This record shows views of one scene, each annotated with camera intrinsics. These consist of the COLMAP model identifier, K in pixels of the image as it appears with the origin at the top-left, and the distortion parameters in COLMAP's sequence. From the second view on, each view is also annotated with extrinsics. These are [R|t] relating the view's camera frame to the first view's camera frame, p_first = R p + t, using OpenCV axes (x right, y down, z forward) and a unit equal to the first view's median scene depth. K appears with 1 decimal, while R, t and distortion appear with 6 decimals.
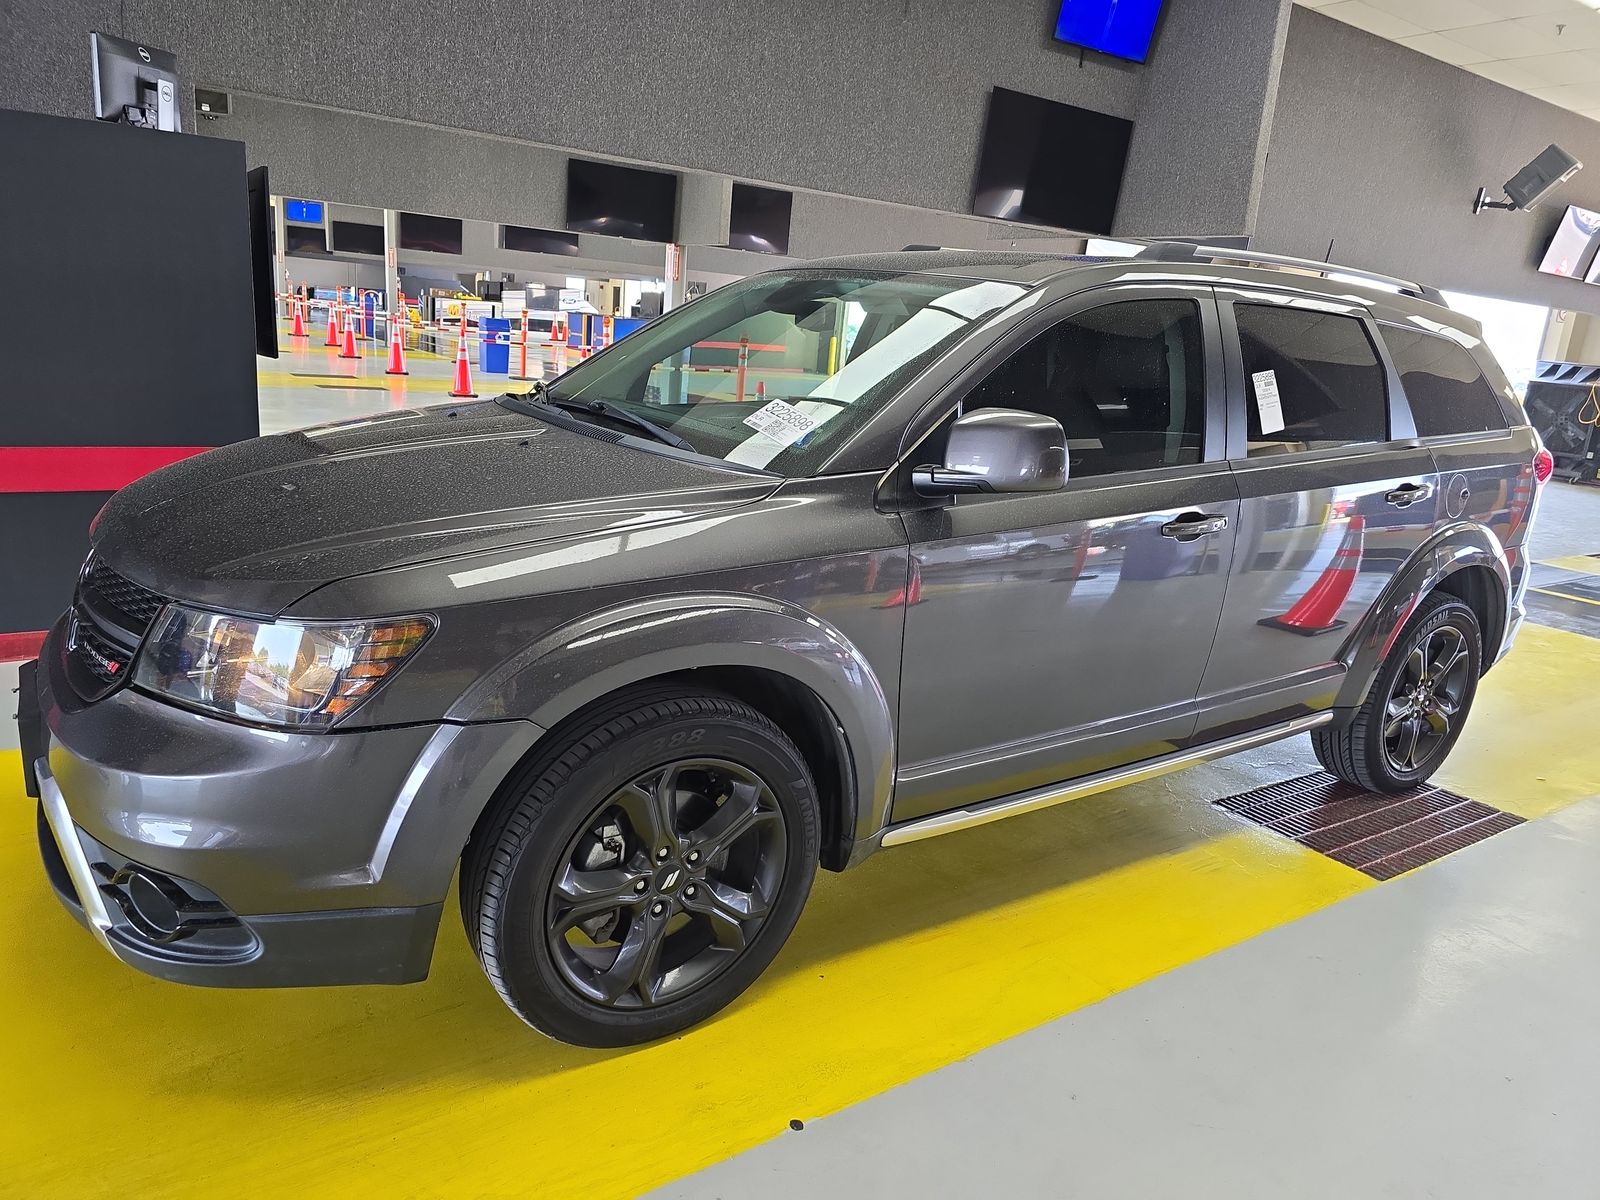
lens RADIAL K [[1077.9, 0, 800.0], [0, 1077.9, 600.0], [0, 0, 1]] dist [-0.000842, -0.003849]
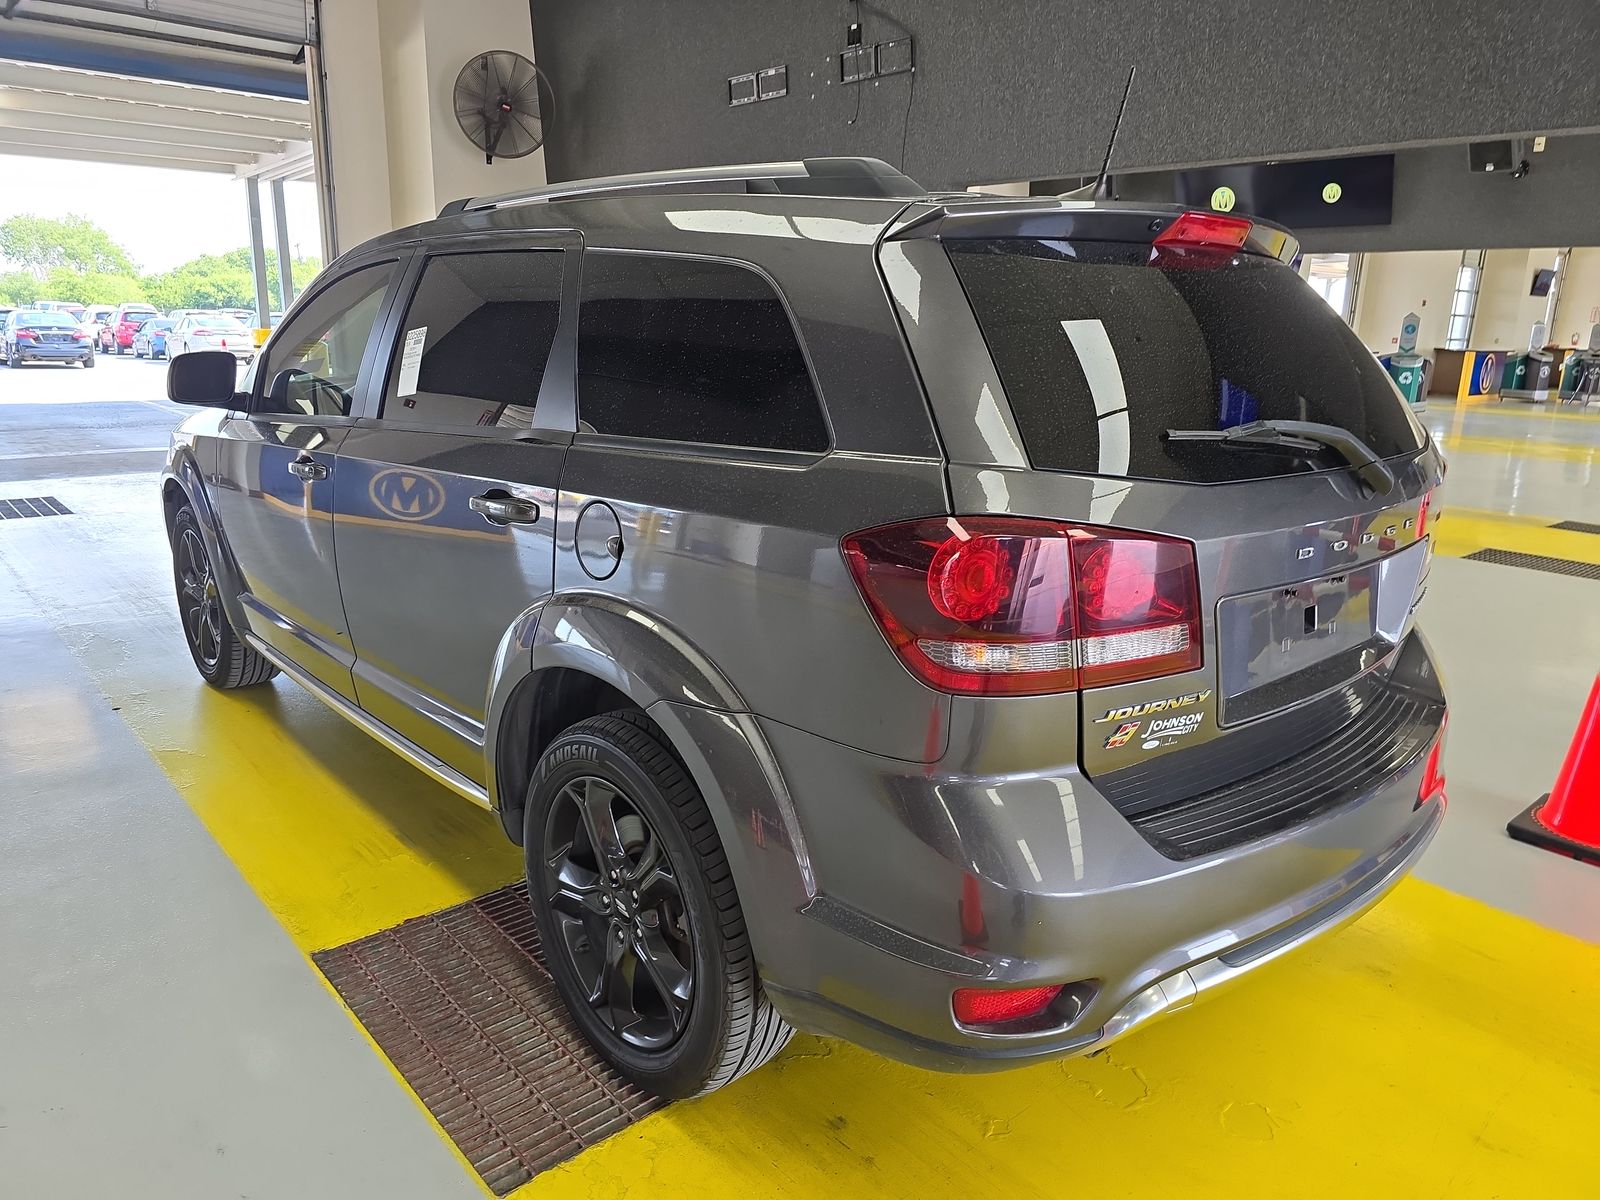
lens RADIAL K [[1077.9, 0, 800.0], [0, 1077.9, 600.0], [0, 0, 1]] dist [-0.000842, -0.003849]
pose [[0.139373, 0.184696, -0.972863, 0.739757], [-0.241025, 0.959233, 0.147579, -0.122639], [0.960459, 0.213916, 0.178207, 0.624974]]
